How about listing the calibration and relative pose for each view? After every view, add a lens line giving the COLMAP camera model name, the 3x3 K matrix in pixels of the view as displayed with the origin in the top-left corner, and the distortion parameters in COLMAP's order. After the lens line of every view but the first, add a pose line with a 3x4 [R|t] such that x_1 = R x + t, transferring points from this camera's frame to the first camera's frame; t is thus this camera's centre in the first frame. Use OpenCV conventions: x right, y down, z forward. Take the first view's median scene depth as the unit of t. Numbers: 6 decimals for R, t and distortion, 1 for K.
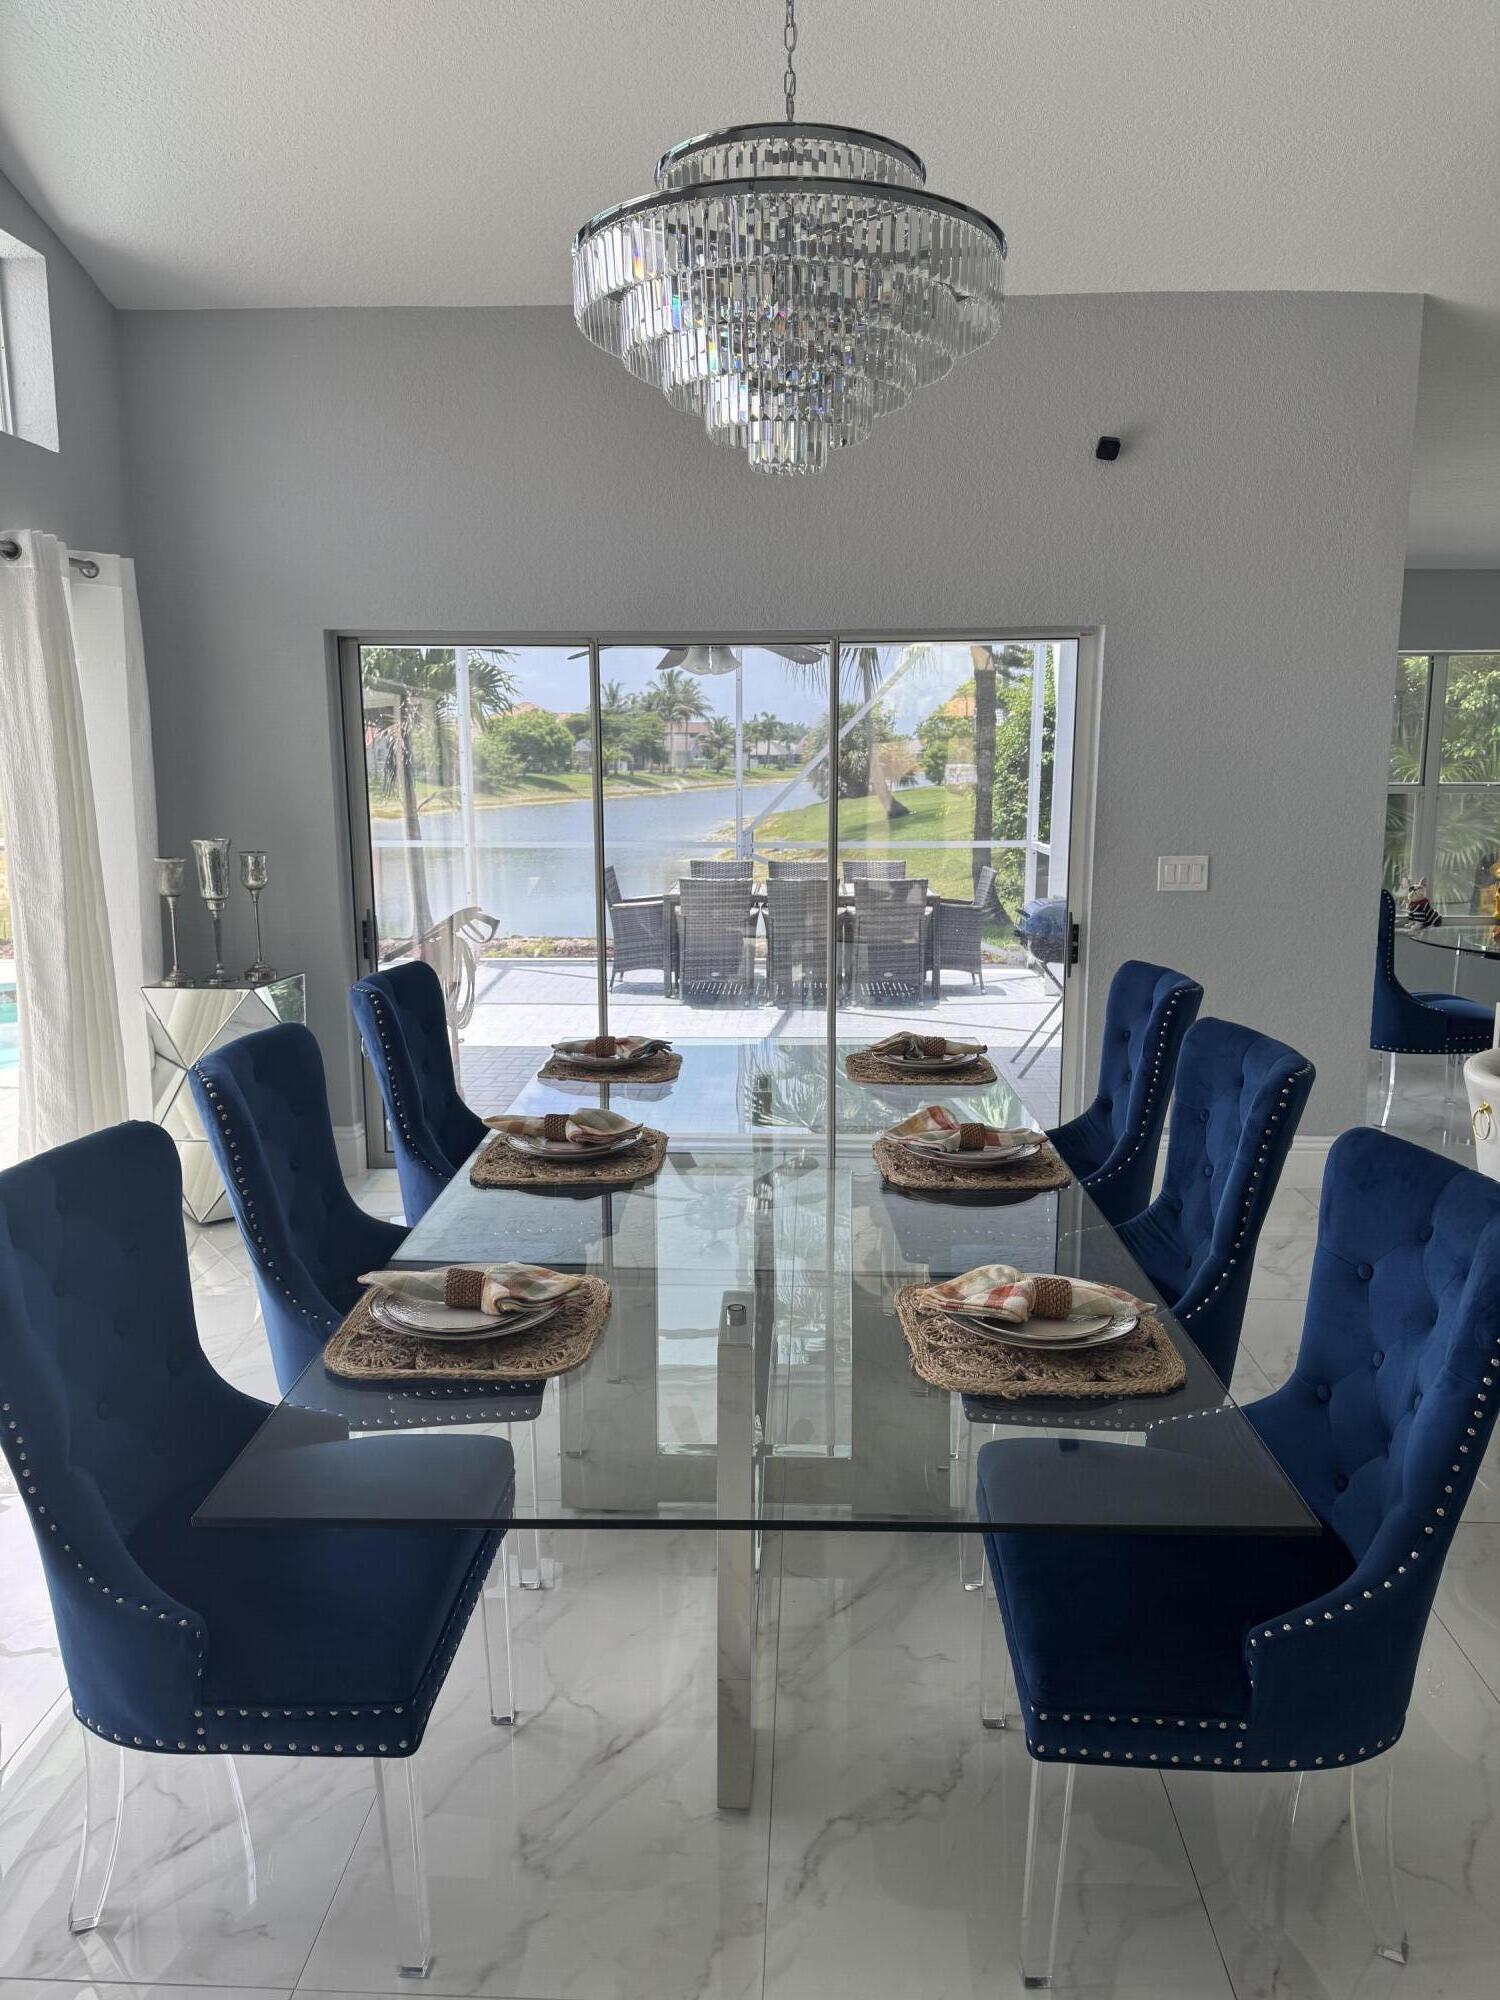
lens RADIAL K [[1407.5, 0, 750.0], [0, 1407.5, 1000.0], [0, 0, 1]] dist [0.123306, -0.190631]
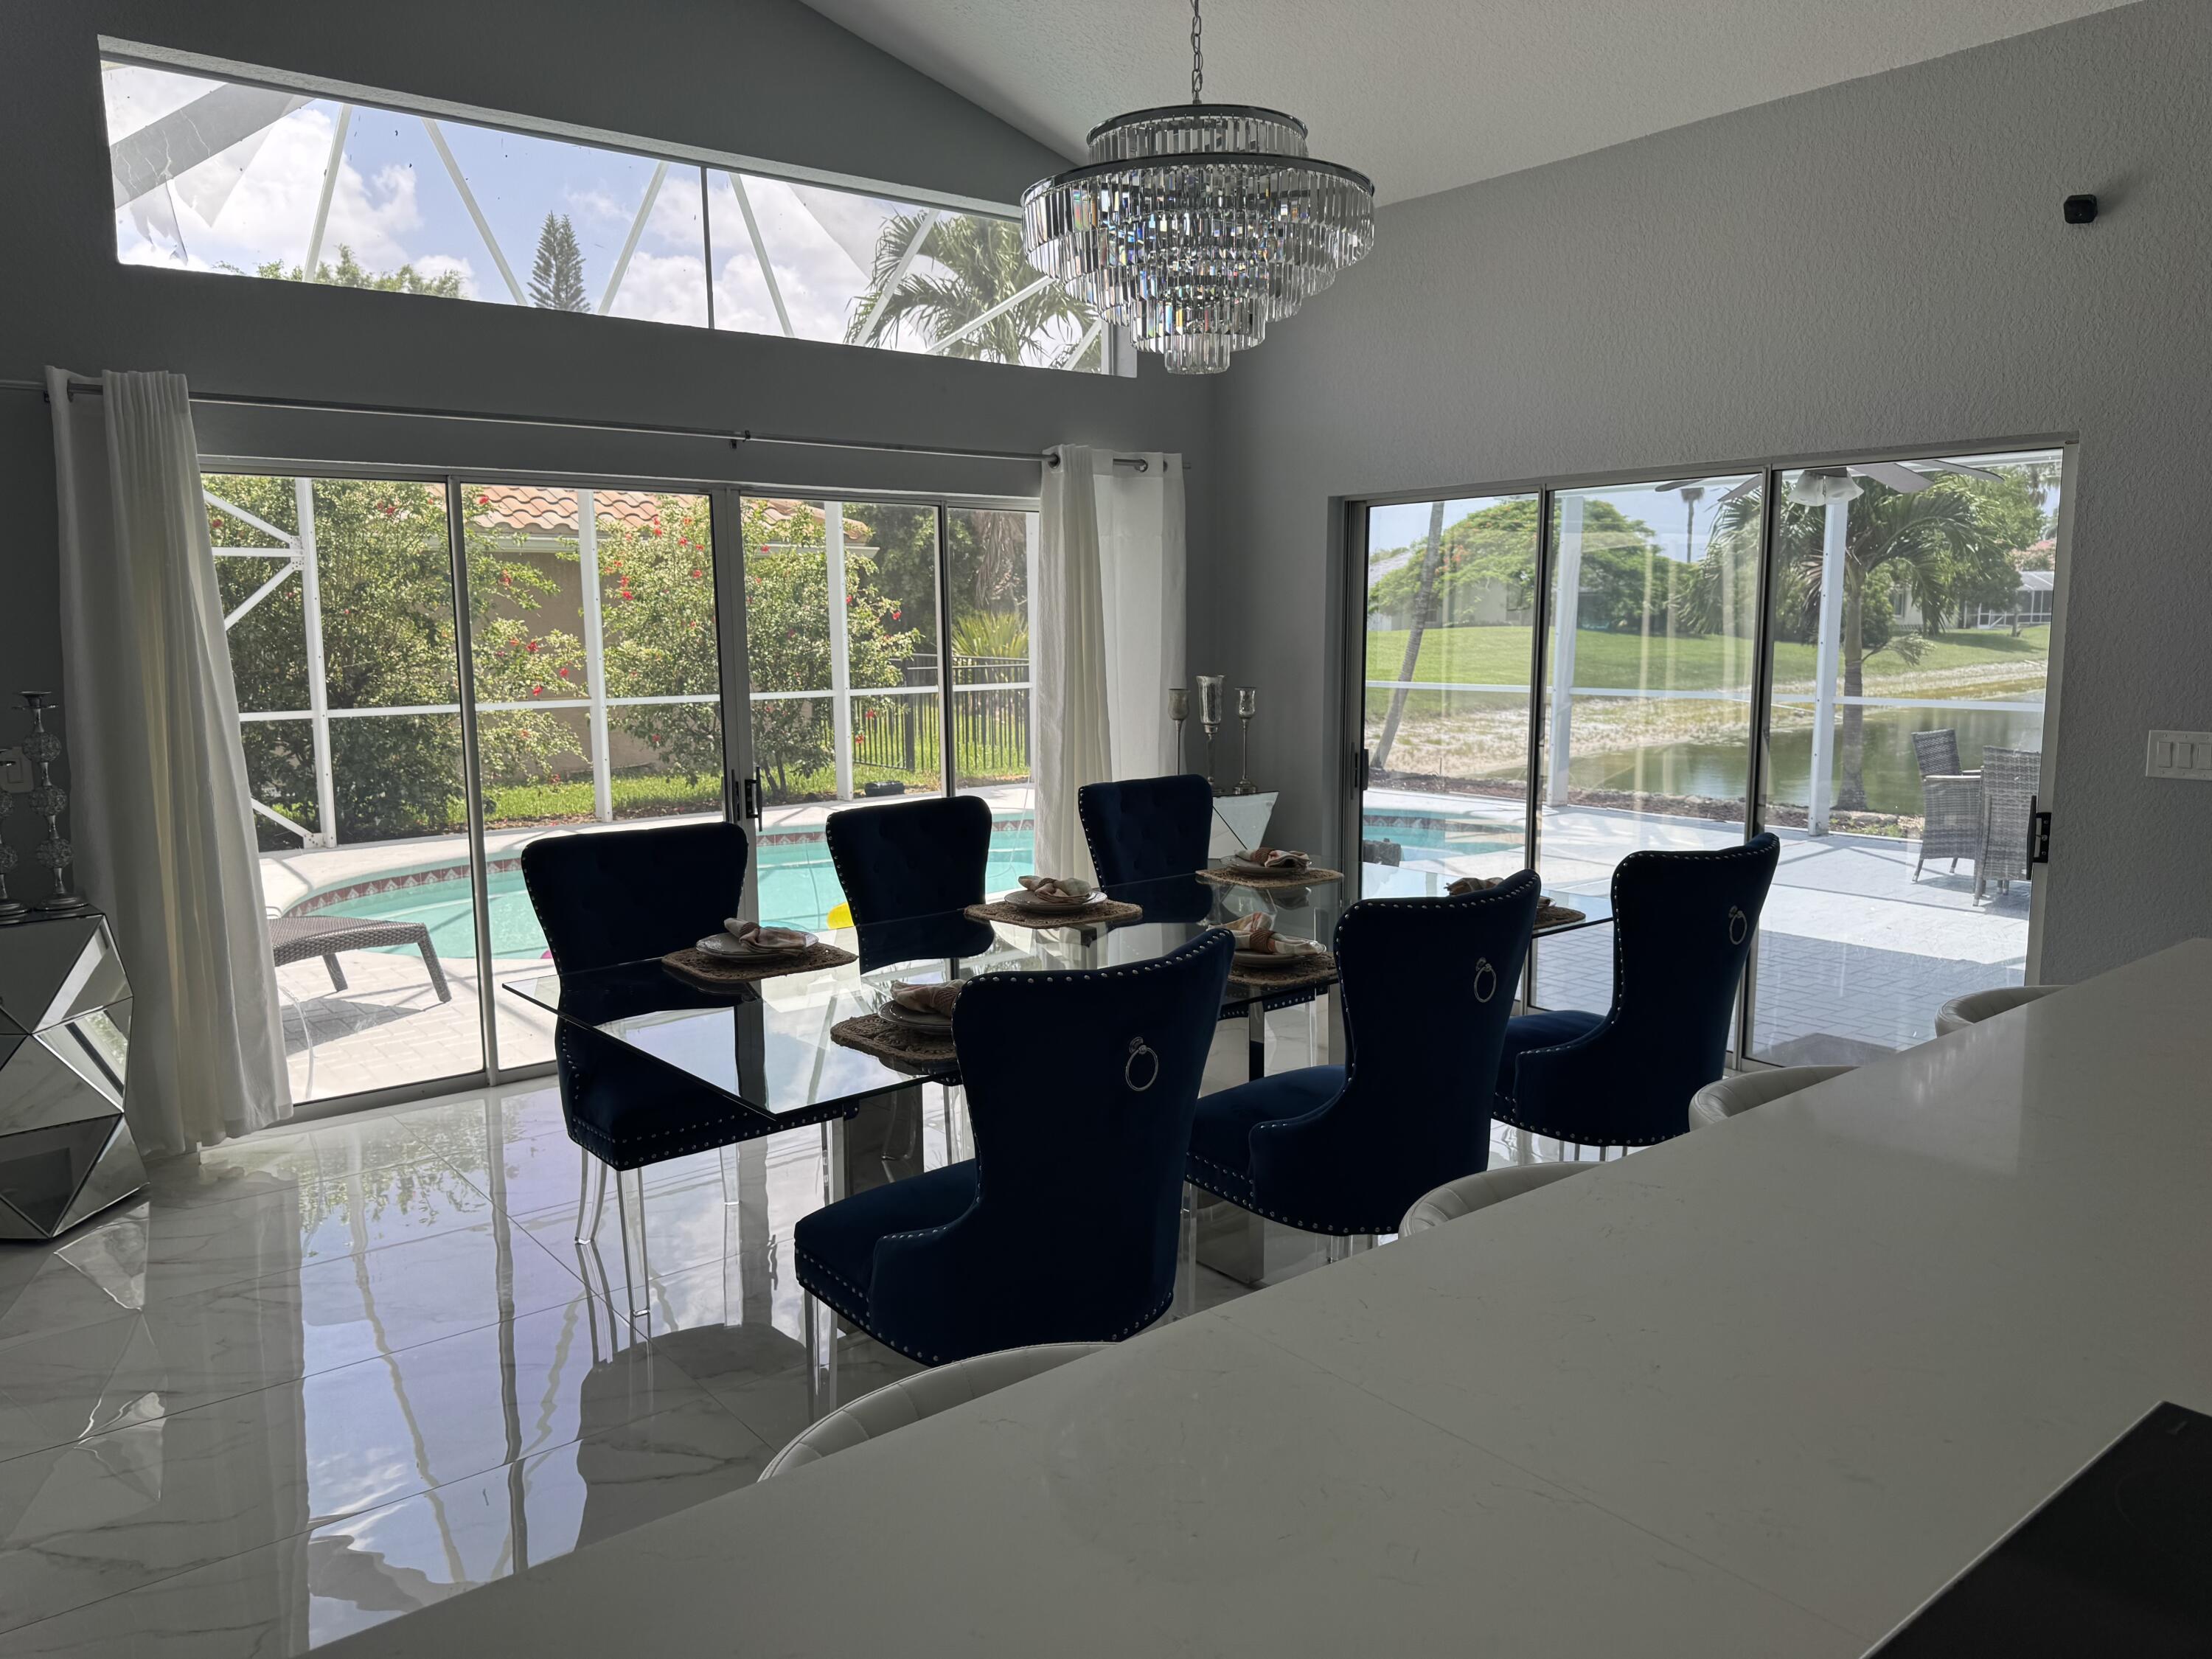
lens RADIAL K [[1574.7, 0, 1106.0], [0, 1574.7, 829.5], [0, 0, 1]] dist [0.034599, 0.000190]
pose [[0.660896, 0.099683, -0.743828, 0.521570], [-0.120374, 0.992387, 0.026040, -0.005036], [0.740761, 0.072328, 0.667863, 0.036620]]
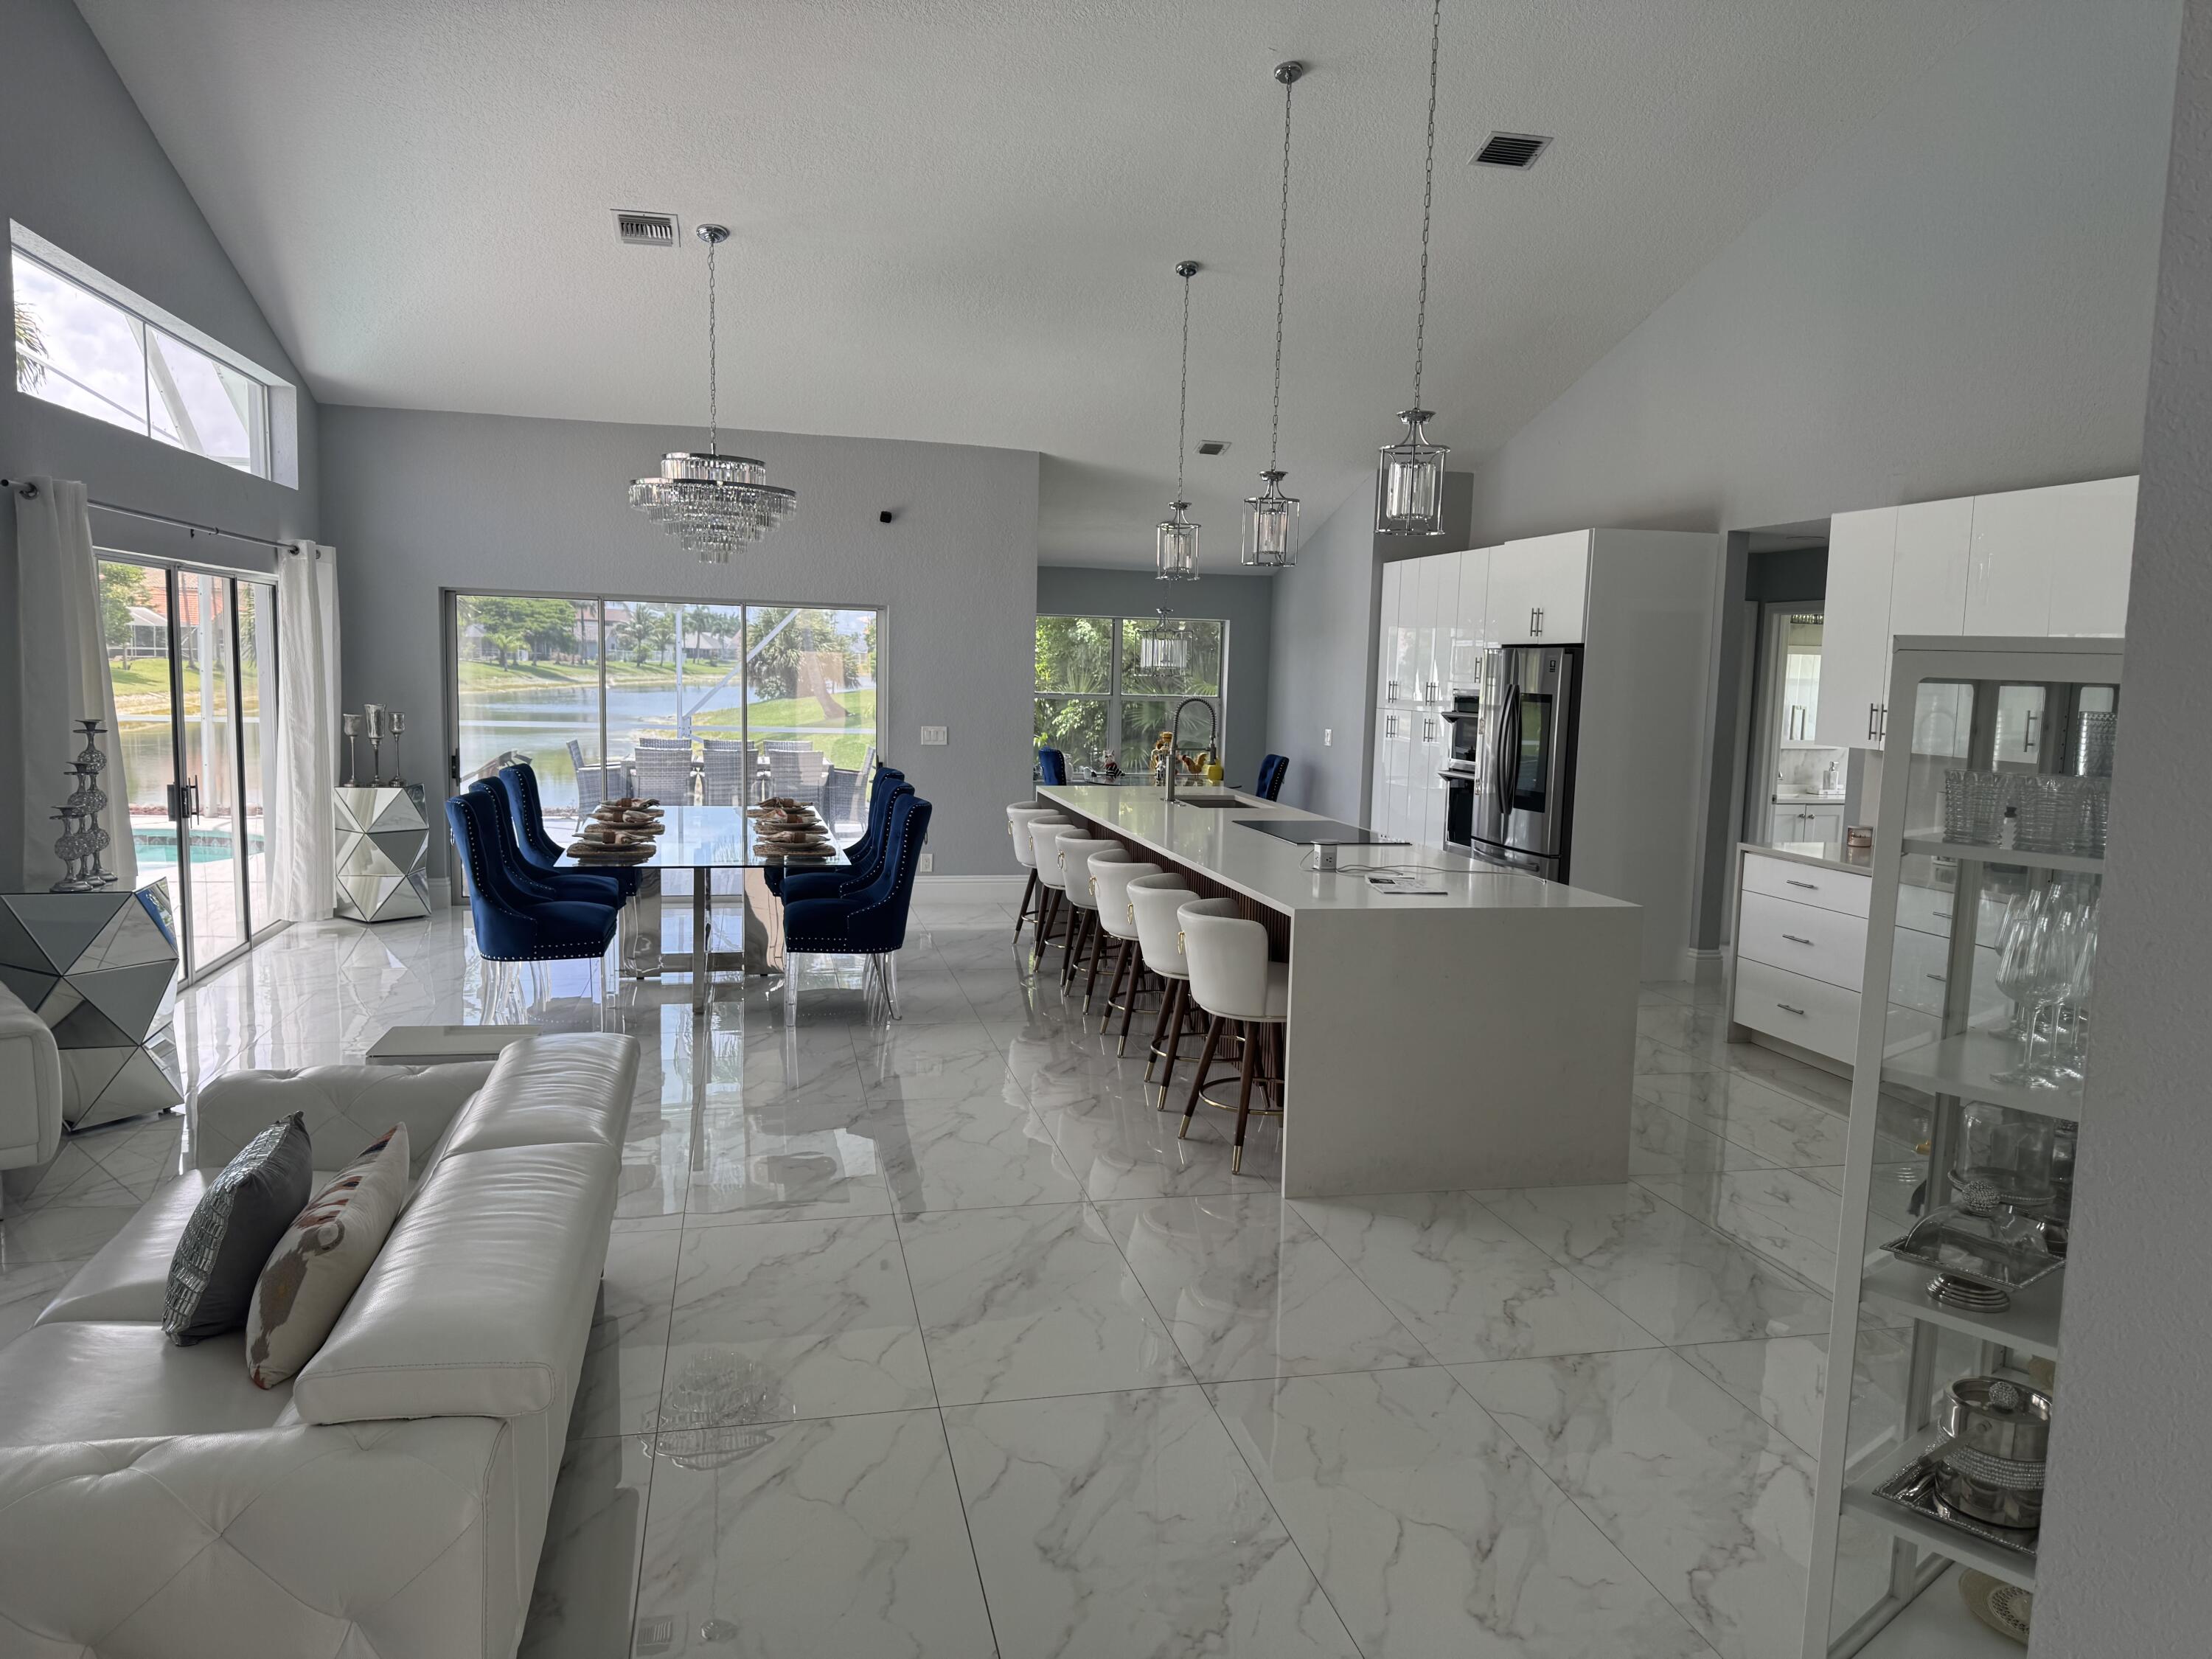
lens RADIAL K [[1556.7, 0, 1106.0], [0, 1556.7, 829.5], [0, 0, 1]] dist [0.123306, -0.190631]
pose [[0.964553, 0.000648, 0.263889, -0.021913], [0.015300, 0.998178, -0.058374, 0.151789], [-0.263446, 0.060342, 0.962785, -0.993610]]
